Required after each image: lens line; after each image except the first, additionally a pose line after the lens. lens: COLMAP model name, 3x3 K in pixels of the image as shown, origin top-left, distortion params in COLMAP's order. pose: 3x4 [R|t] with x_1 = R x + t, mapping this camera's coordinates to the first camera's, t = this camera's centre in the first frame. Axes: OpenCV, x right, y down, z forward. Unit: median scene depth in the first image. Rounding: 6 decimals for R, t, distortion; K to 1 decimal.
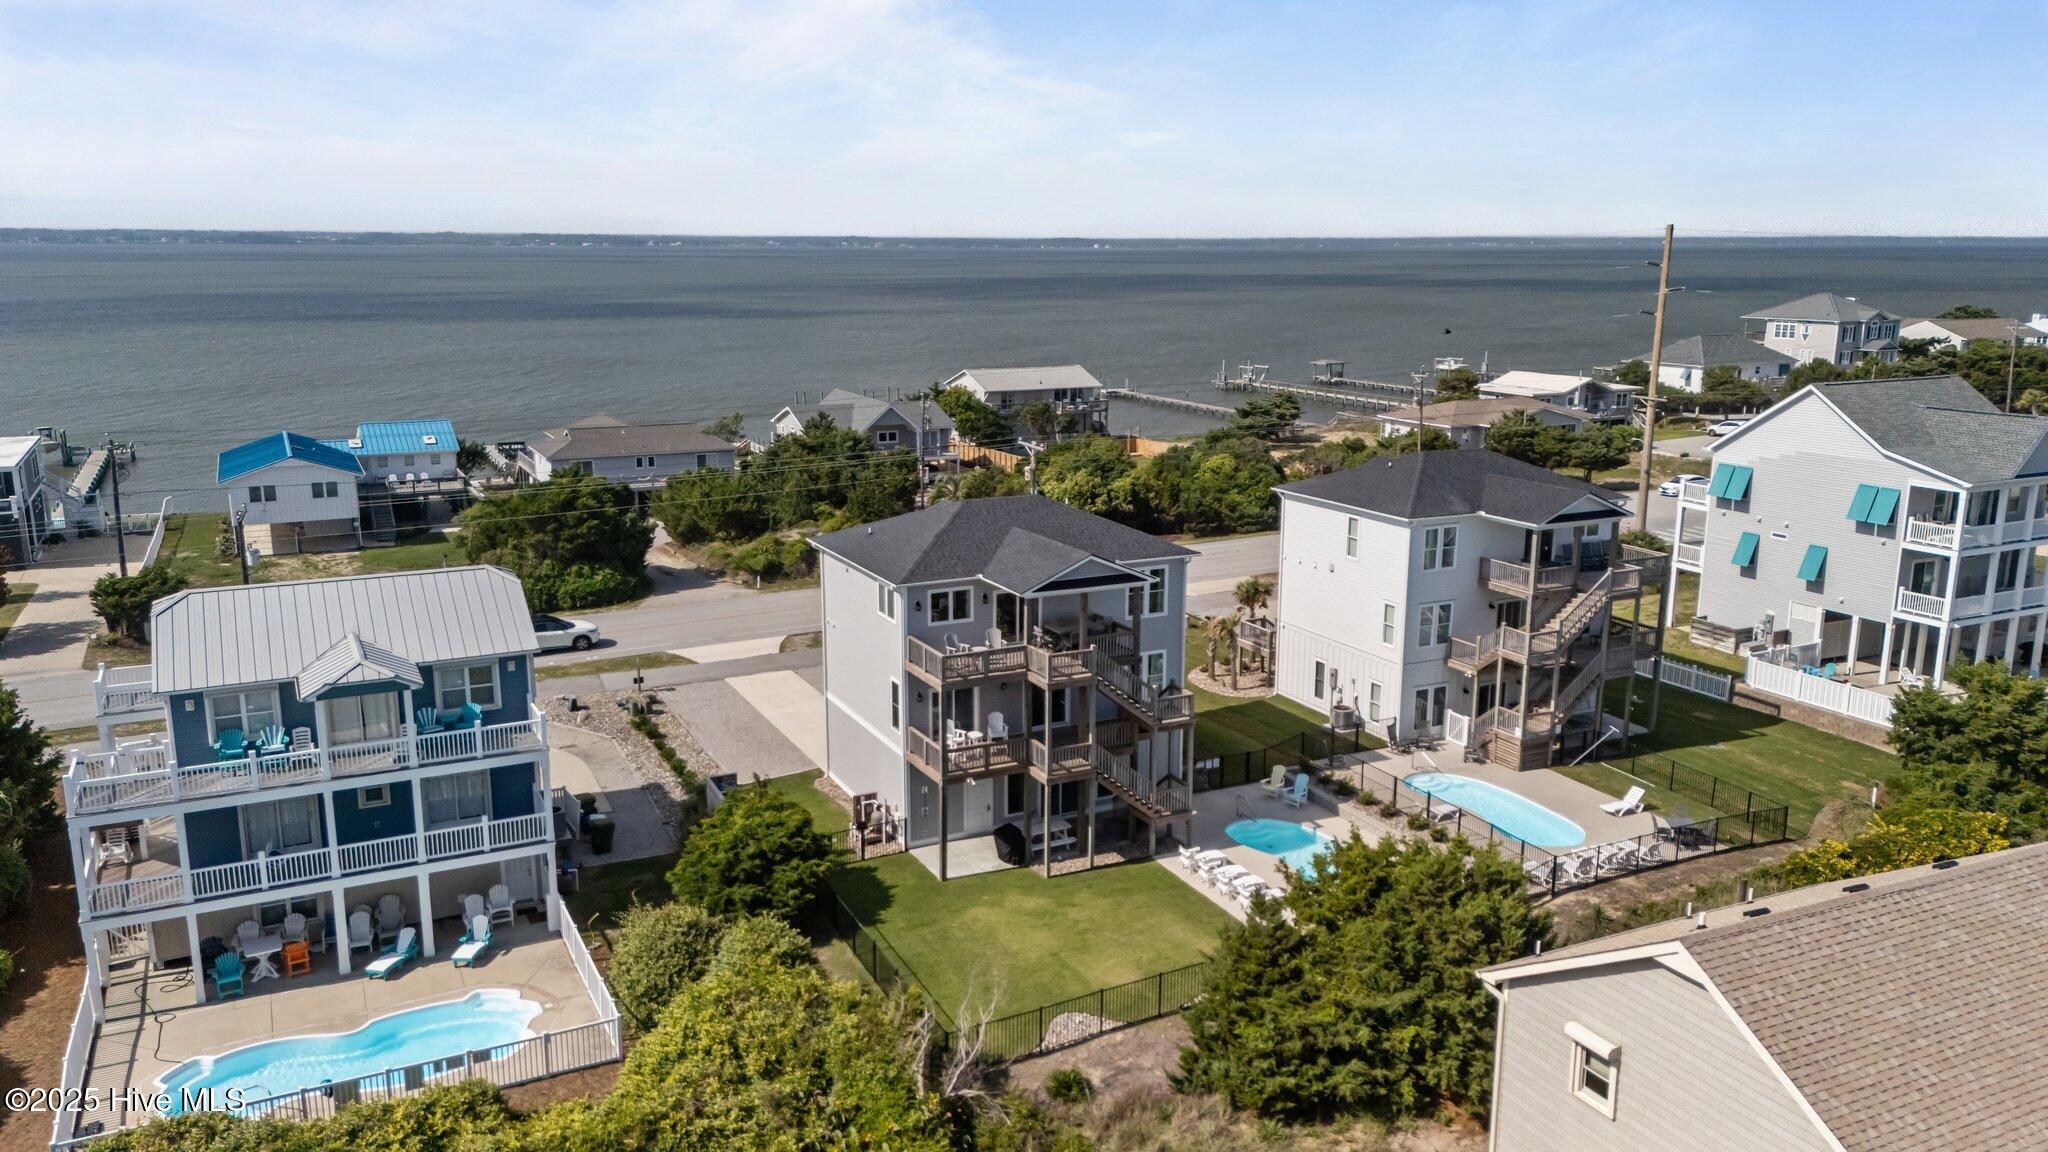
lens RADIAL K [[1508.4, 0, 1024.0], [0, 1508.4, 576.0], [0, 0, 1]] dist [0.087855, -0.092934]
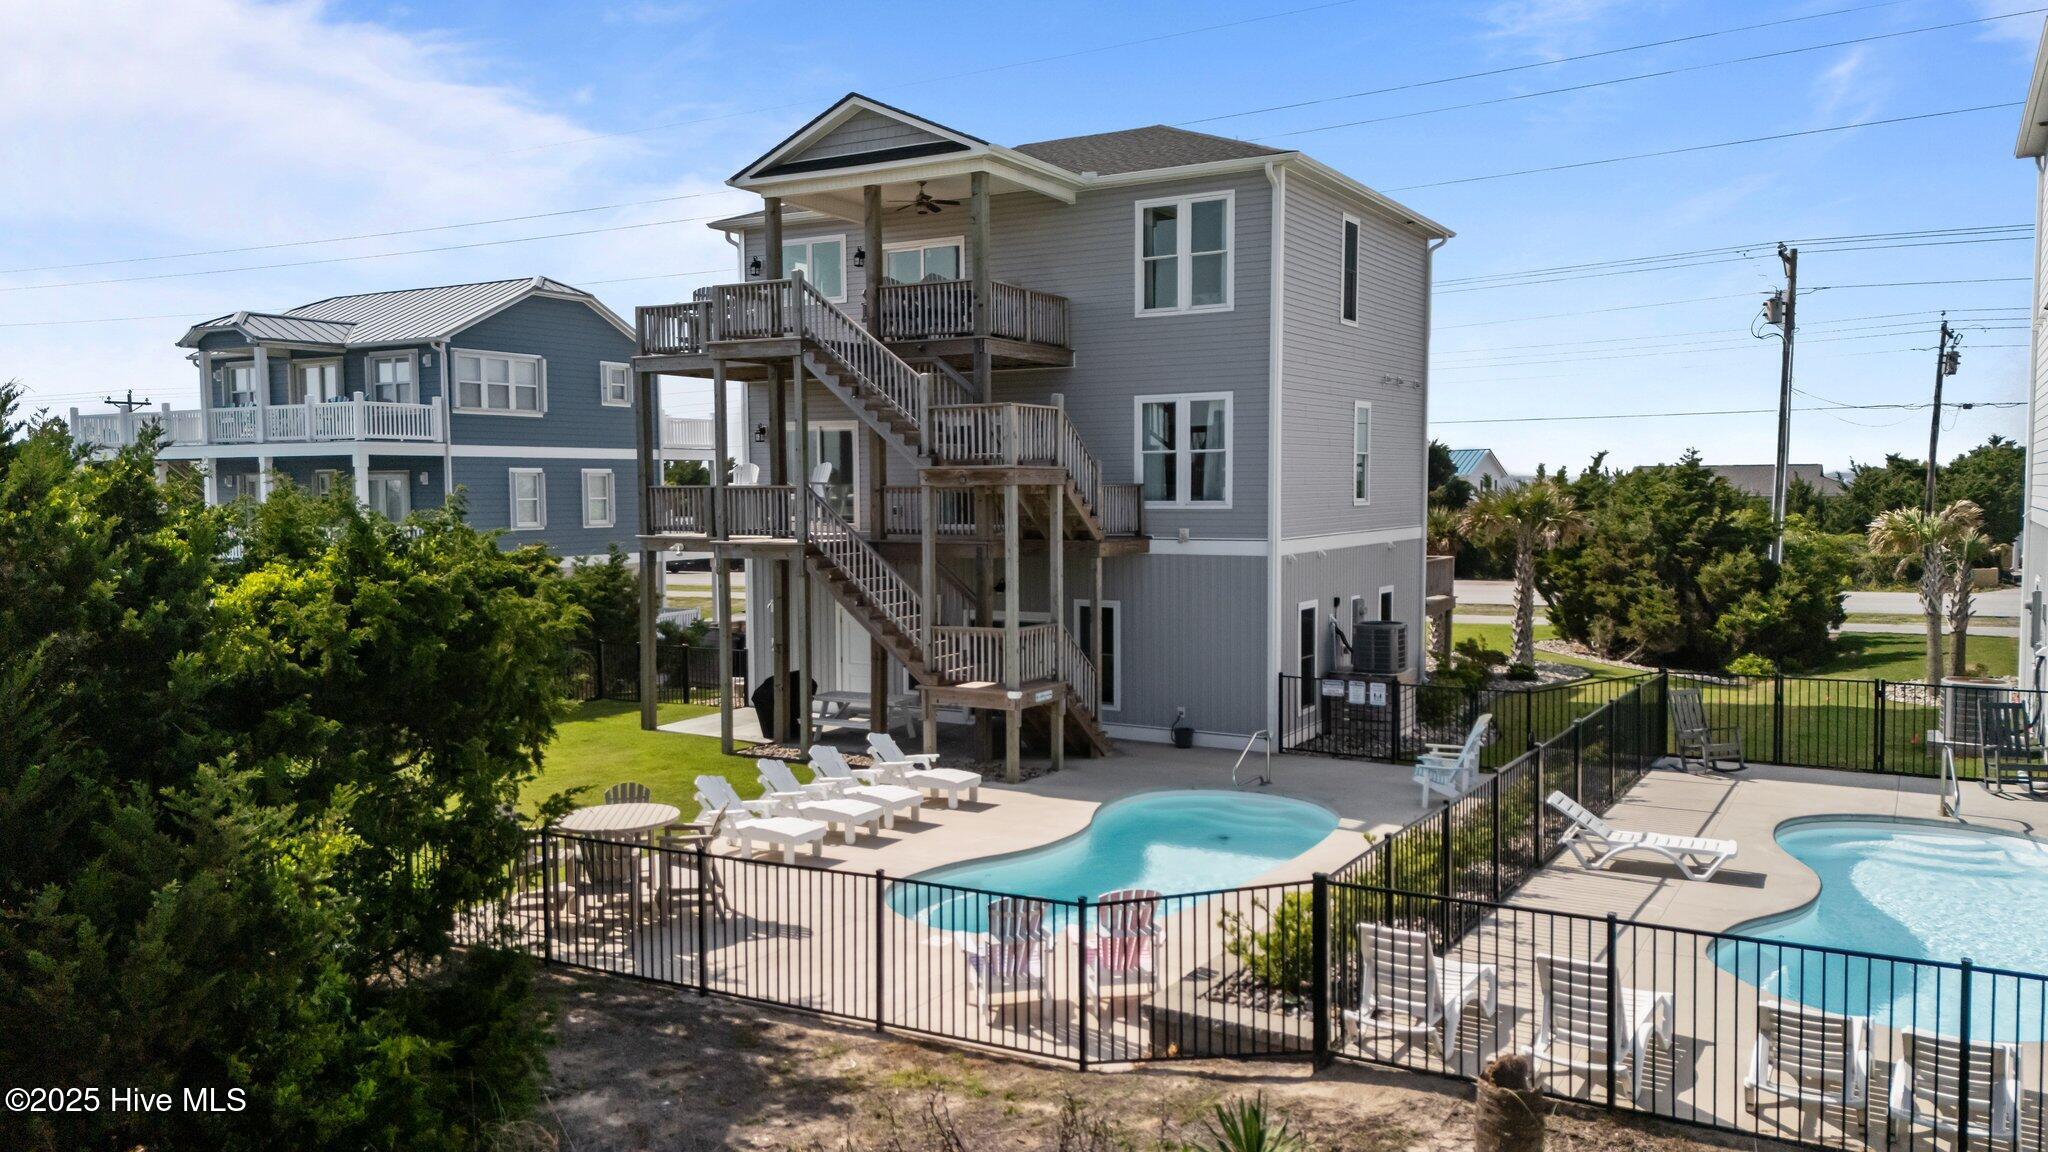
lens RADIAL K [[1499.6, 0, 1029.6], [0, 1499.6, 573.0], [0, 0, 1]] dist [0.085541, -0.087460]
pose [[0.543845, 0.044350, -0.838013, 0.390983], [-0.174434, 0.982766, -0.061191, 0.124707], [0.820856, 0.179457, 0.542208, 0.650840]]
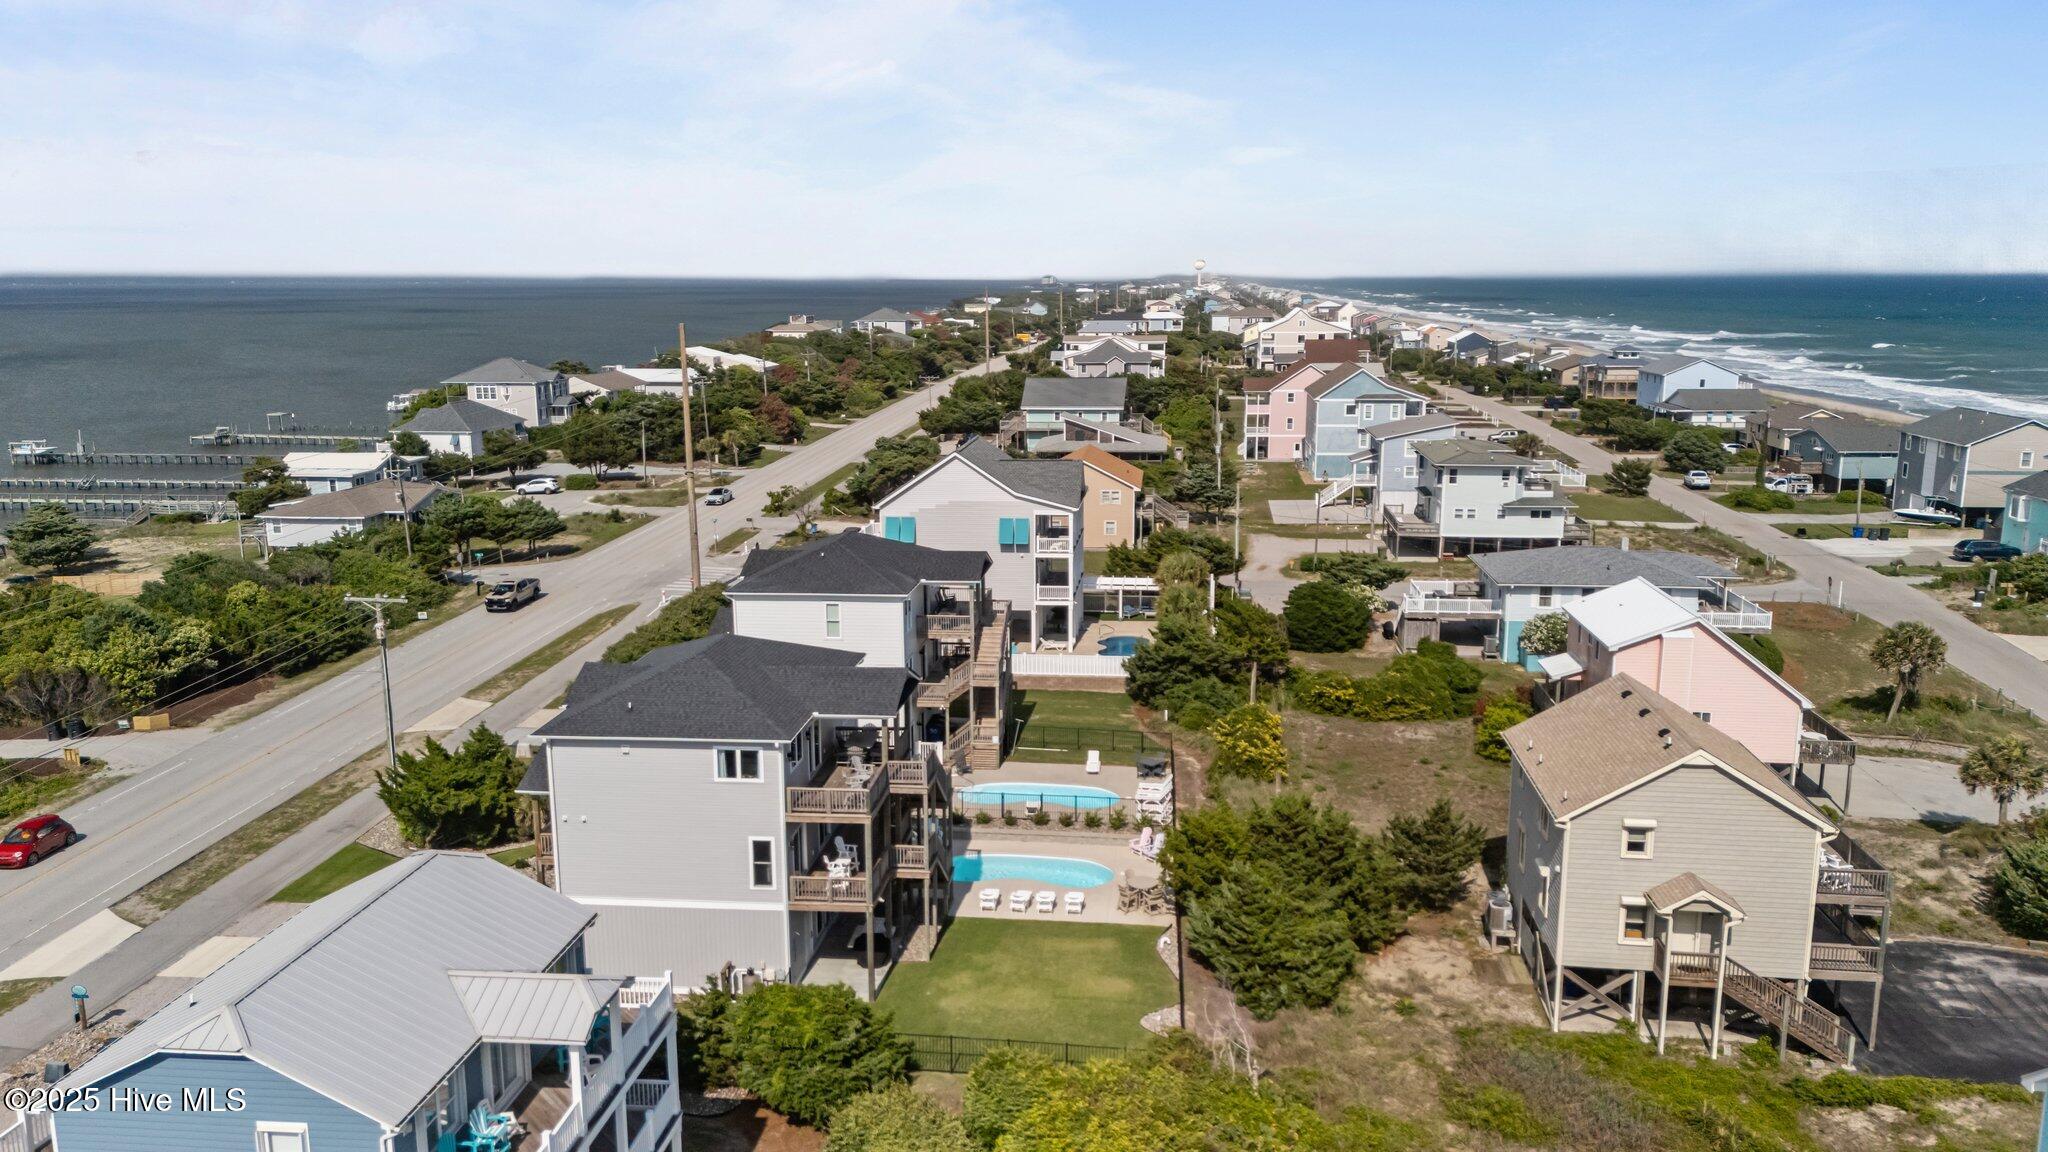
lens RADIAL K [[1514.8, 0, 1033.6], [0, 1514.8, 576.6], [0, 0, 1]] dist [0.090382, -0.123132]
pose [[0.537748, -0.170240, 0.825739, -0.664684], [0.190076, 0.978667, 0.077985, -0.122162], [-0.821400, 0.115017, 0.558635, 0.223632]]
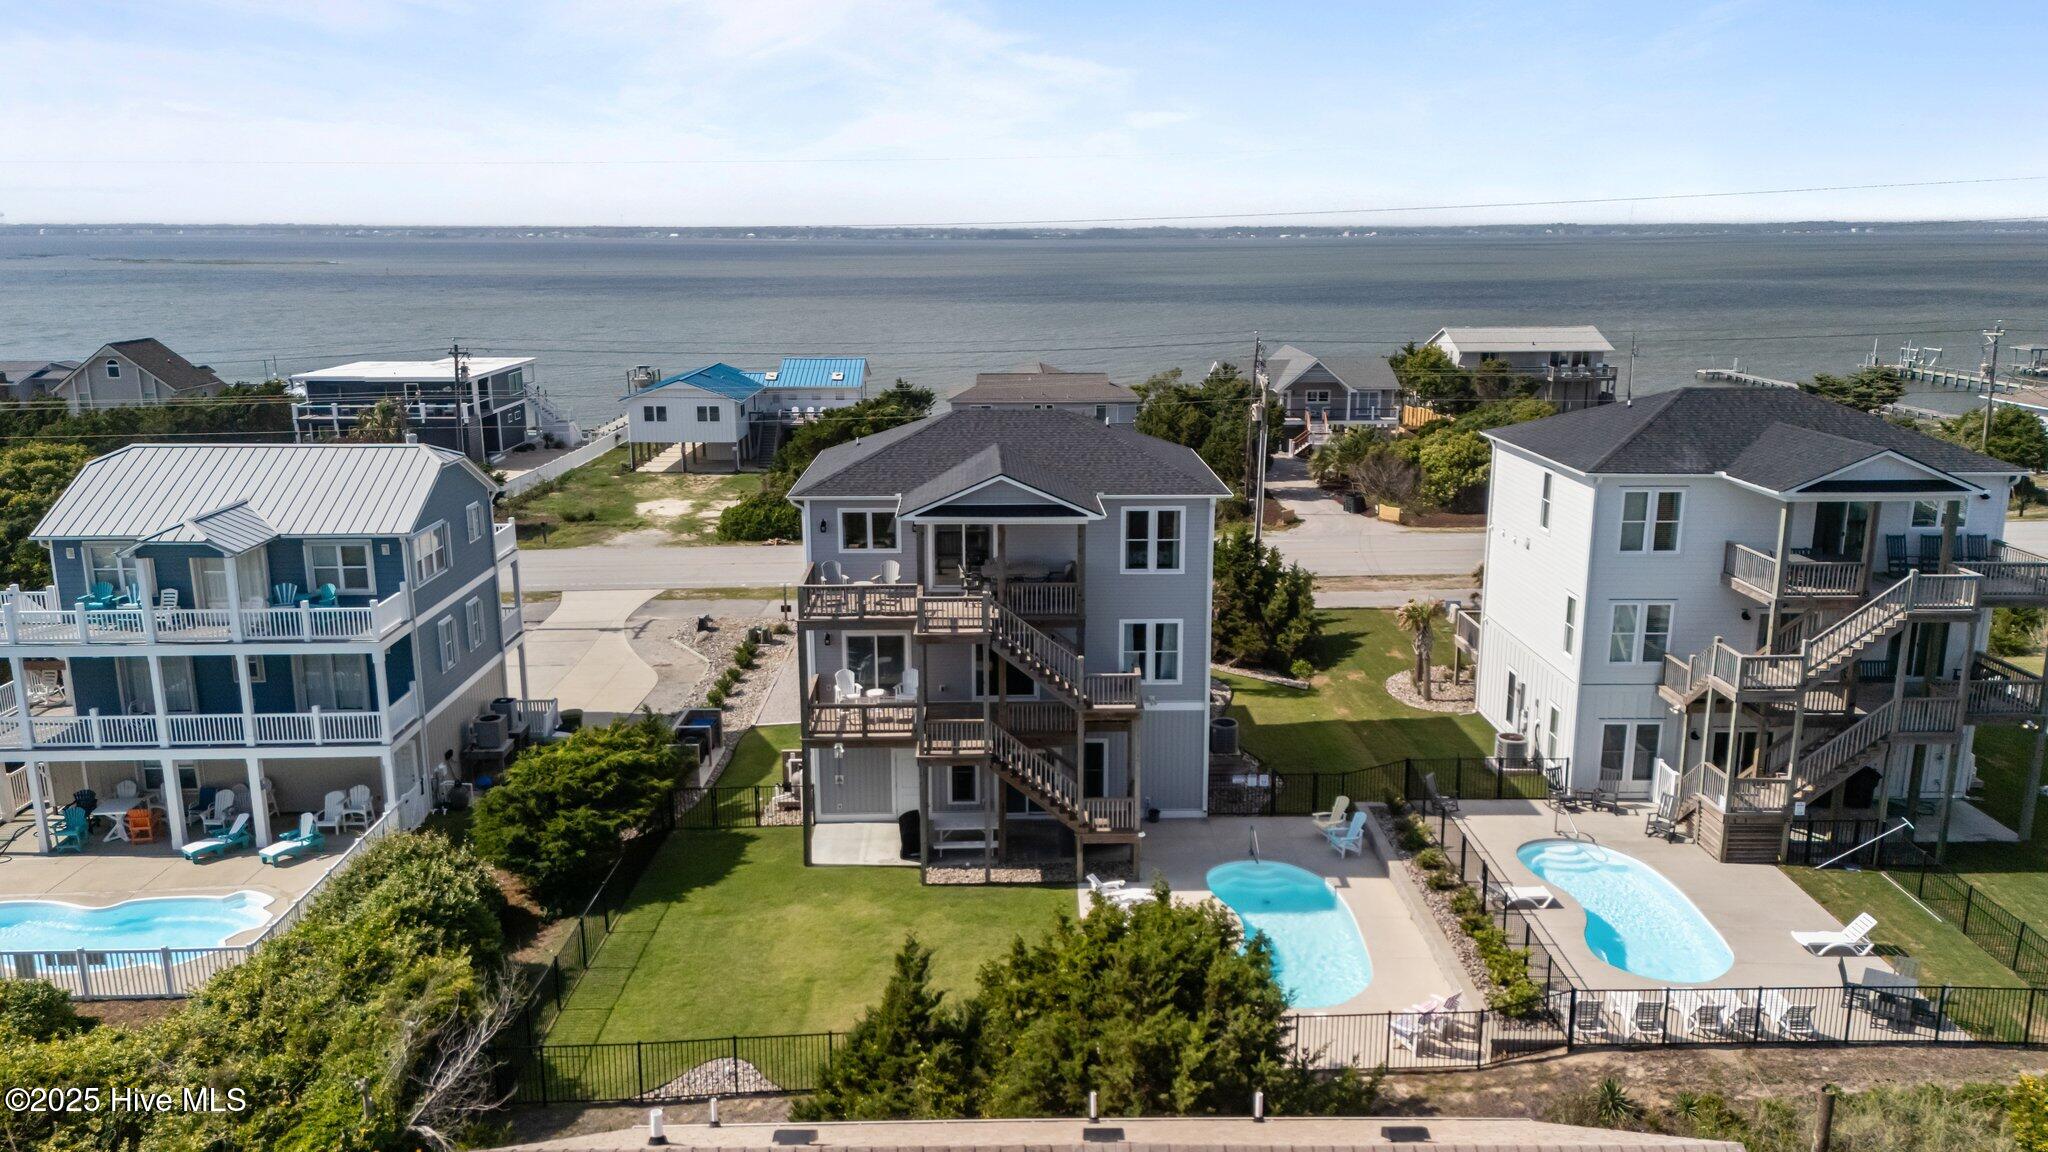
lens RADIAL K [[1499.6, 0, 1029.6], [0, 1499.6, 573.0], [0, 0, 1]] dist [0.085541, -0.087460]
pose [[0.904487, 0.090951, -0.416690, 0.302778], [-0.088878, 0.995743, 0.024418, 0.012681], [0.417137, 0.014949, 0.908721, 0.256447]]
